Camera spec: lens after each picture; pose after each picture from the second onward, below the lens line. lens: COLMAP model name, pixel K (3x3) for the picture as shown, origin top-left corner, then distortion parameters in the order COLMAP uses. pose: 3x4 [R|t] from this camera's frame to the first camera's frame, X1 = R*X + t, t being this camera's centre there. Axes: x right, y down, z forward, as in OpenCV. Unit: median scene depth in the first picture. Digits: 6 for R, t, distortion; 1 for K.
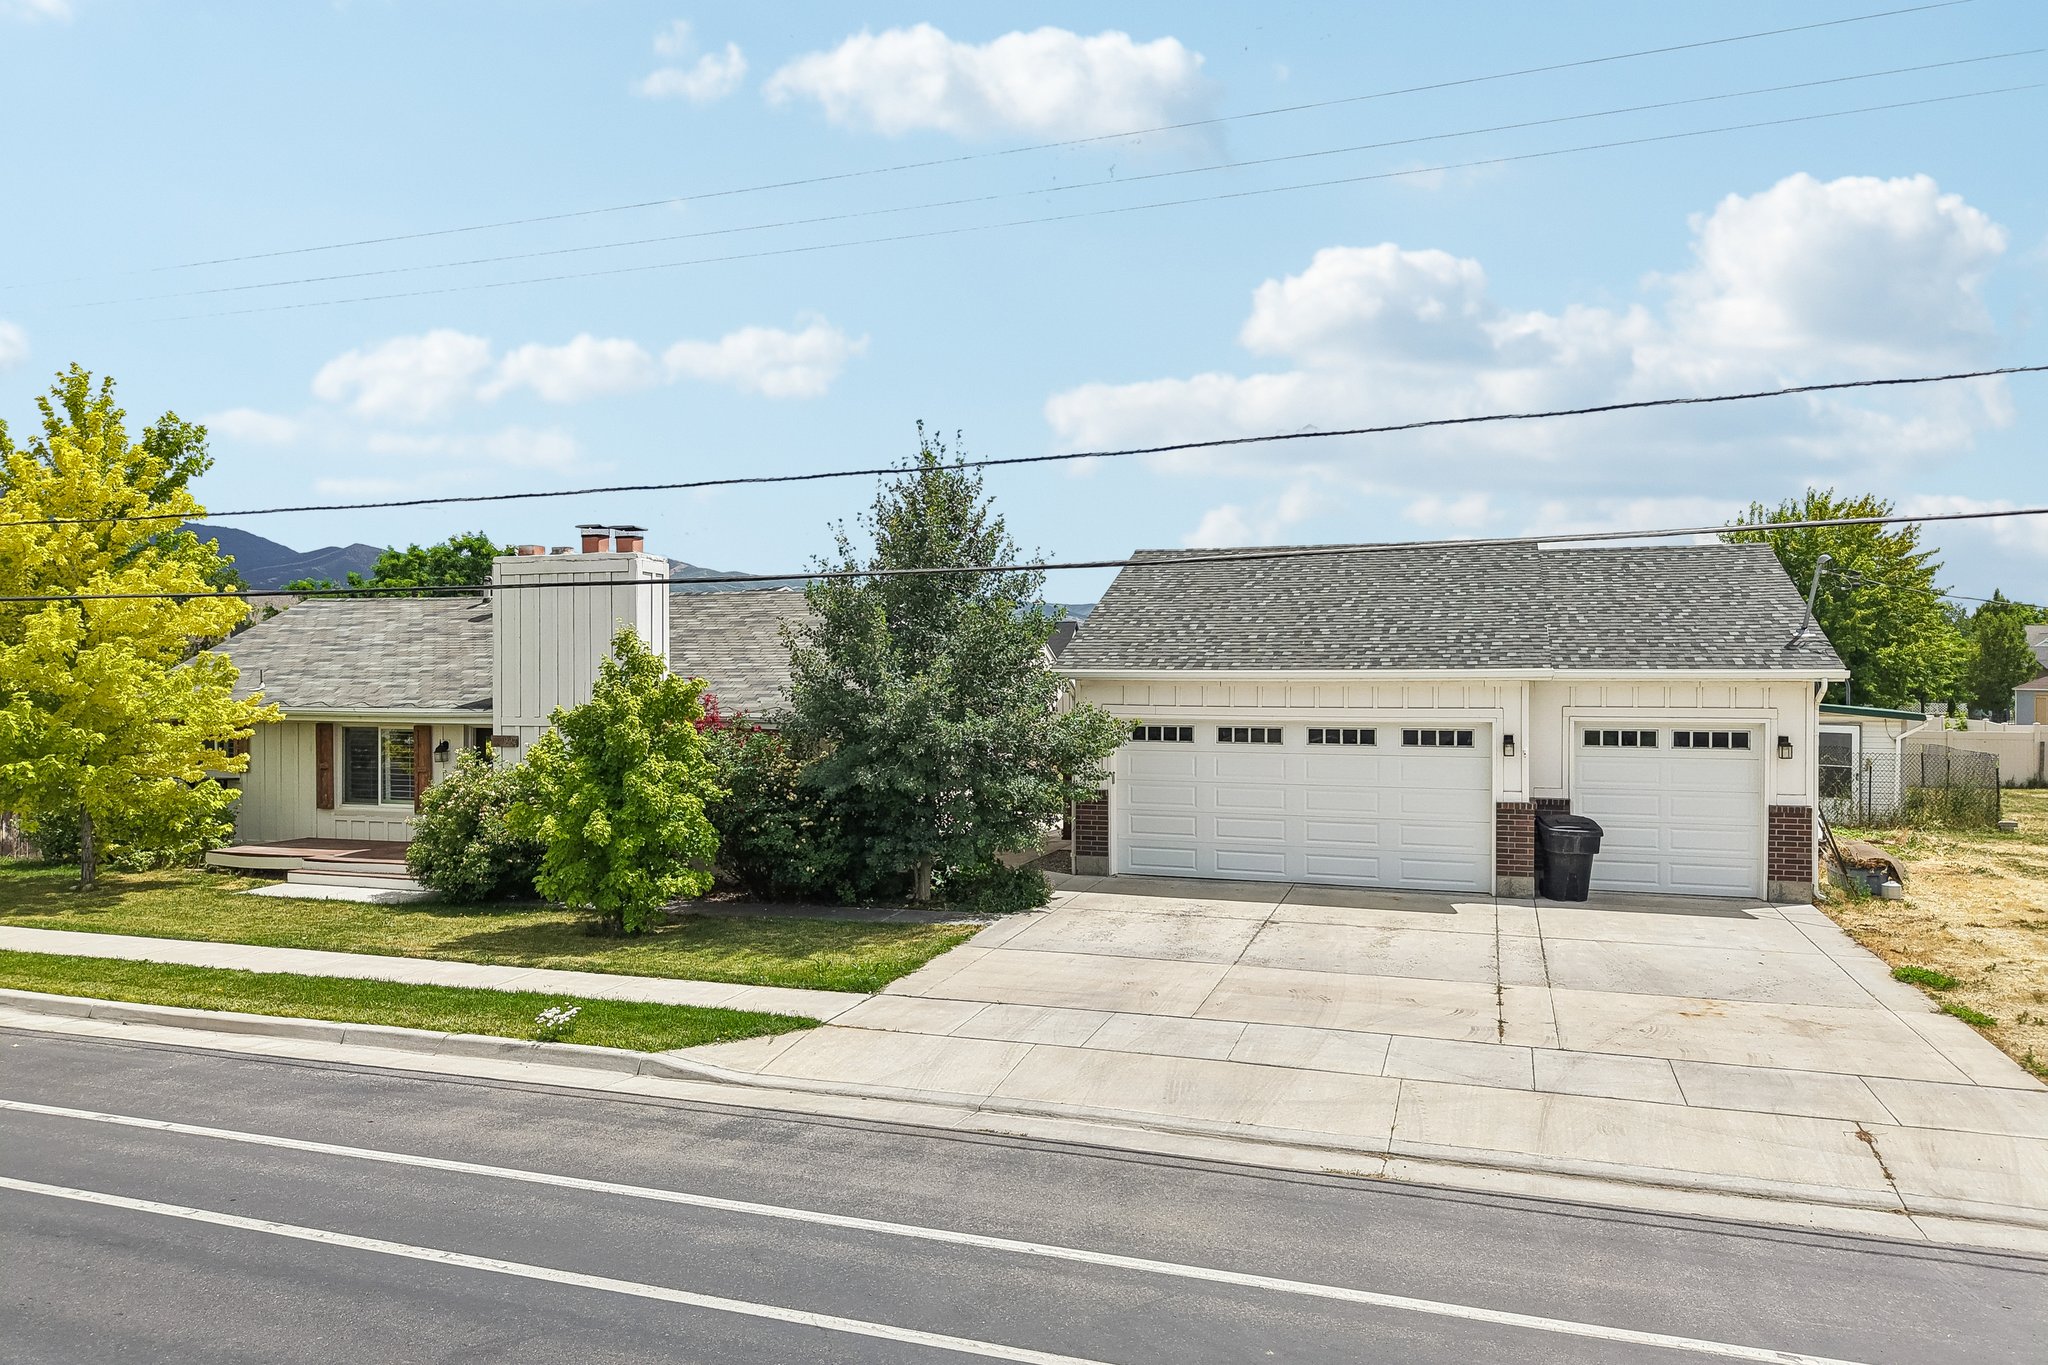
lens RADIAL K [[1409.4, 0, 984.0], [0, 1409.4, 679.5], [0, 0, 1]] dist [0.008457, -0.007539]
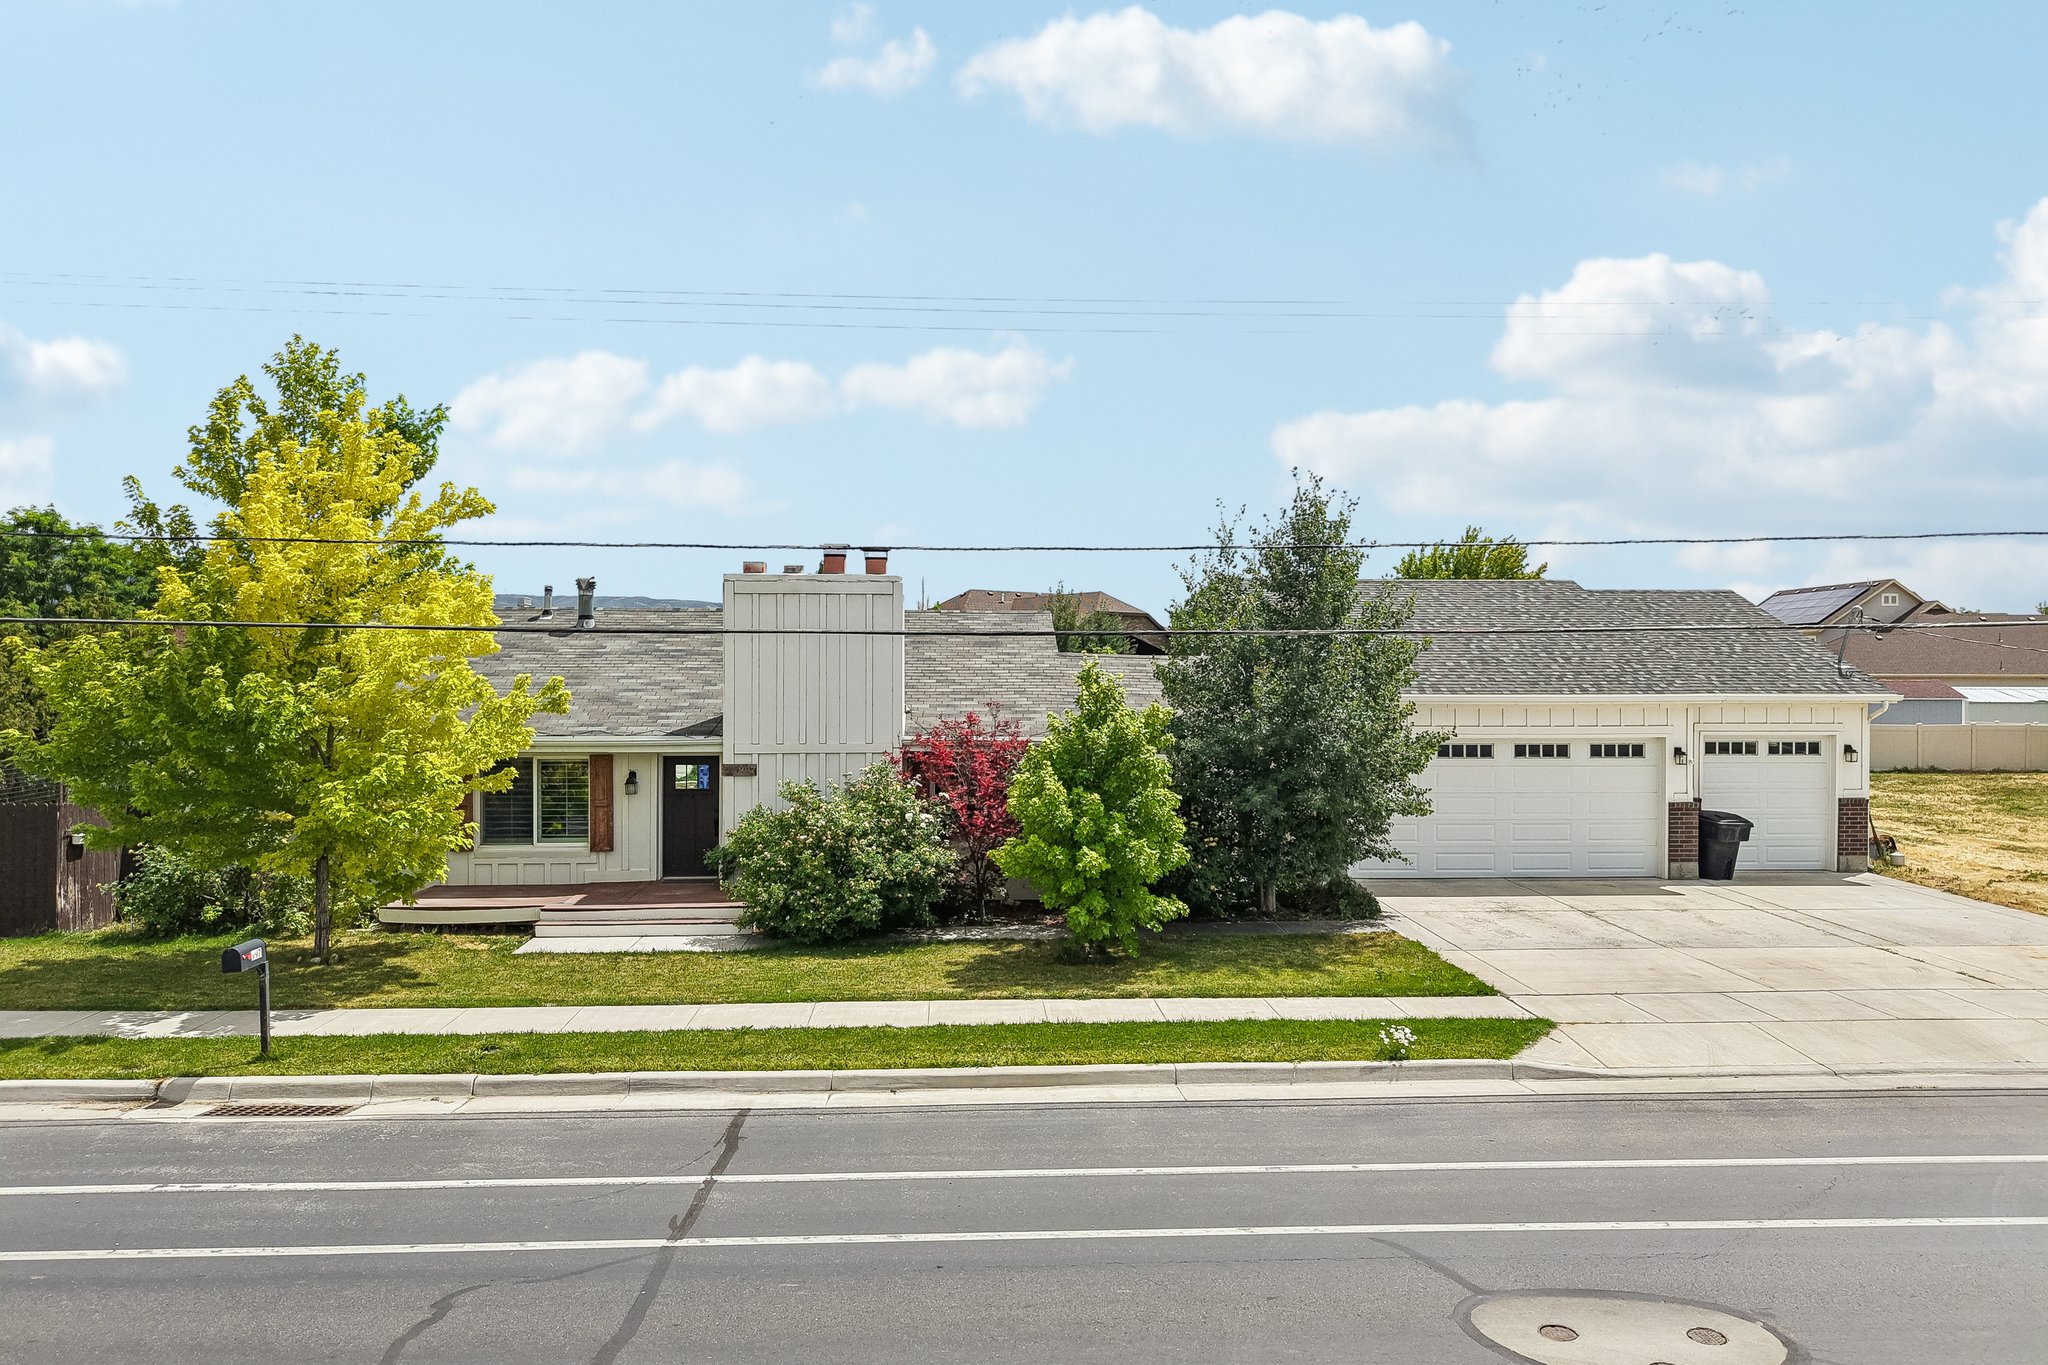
lens RADIAL K [[1409.4, 0, 984.0], [0, 1409.4, 679.5], [0, 0, 1]] dist [0.008457, -0.007539]
pose [[0.928868, -0.000756, 0.370409, -0.644330], [0.000986, 0.999999, -0.000430, -0.019930], [-0.370409, 0.000765, 0.928869, 0.080576]]
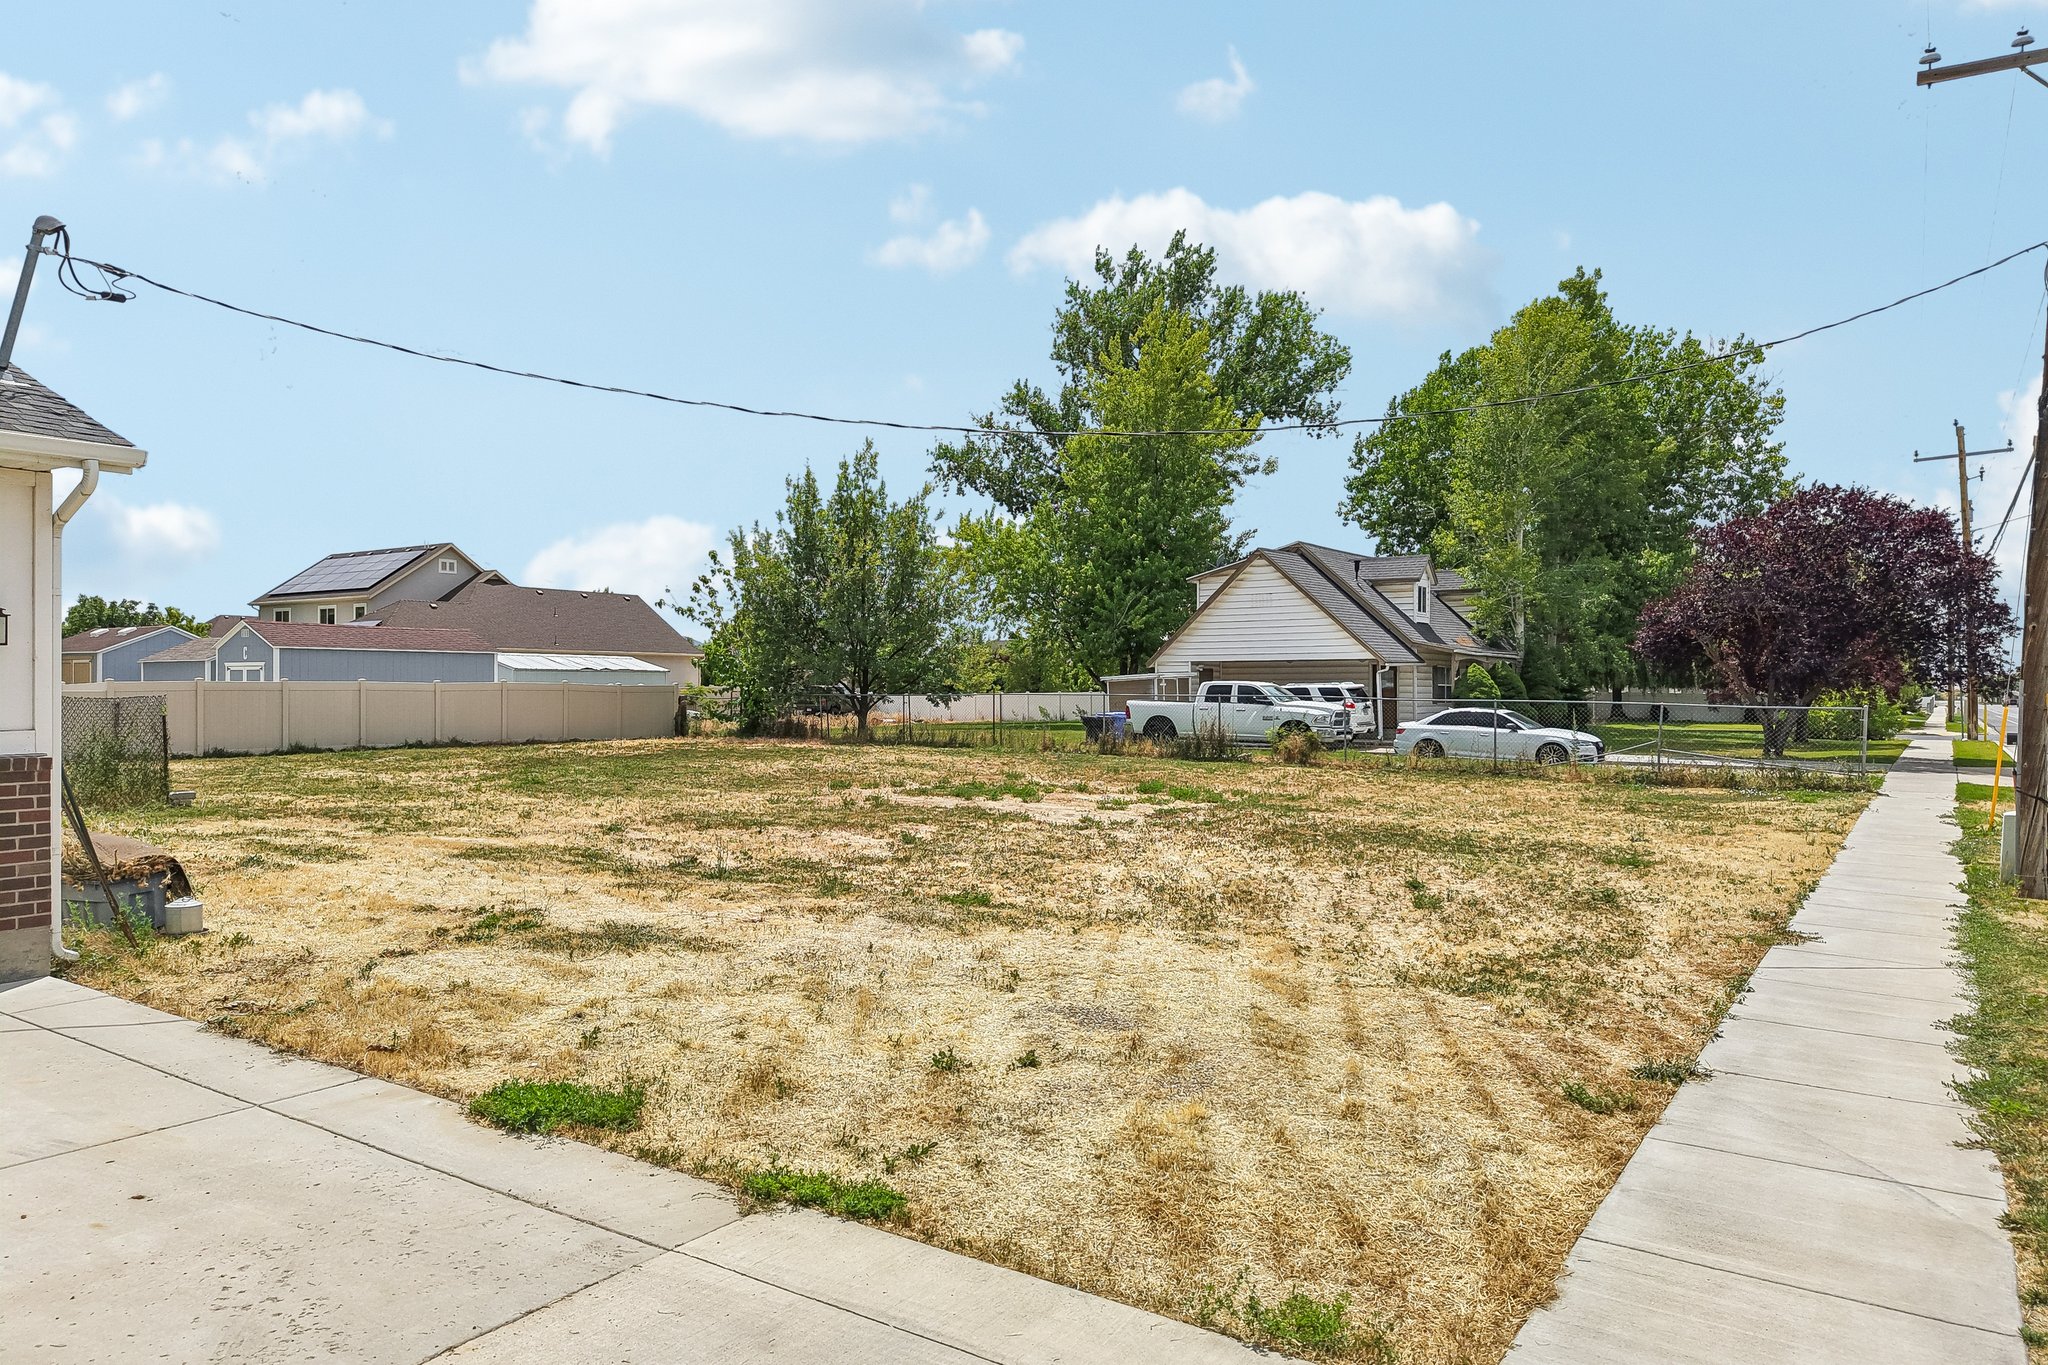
lens RADIAL K [[1386.3, 0, 1024.0], [0, 1386.3, 682.5], [0, 0, 1]] dist [0.007800, 0.003820]
pose [[0.253743, 0.002168, 0.967269, 0.234700], [0.006733, 0.999969, -0.004008, 0.069159], [-0.967248, 0.007529, 0.253721, 0.576683]]
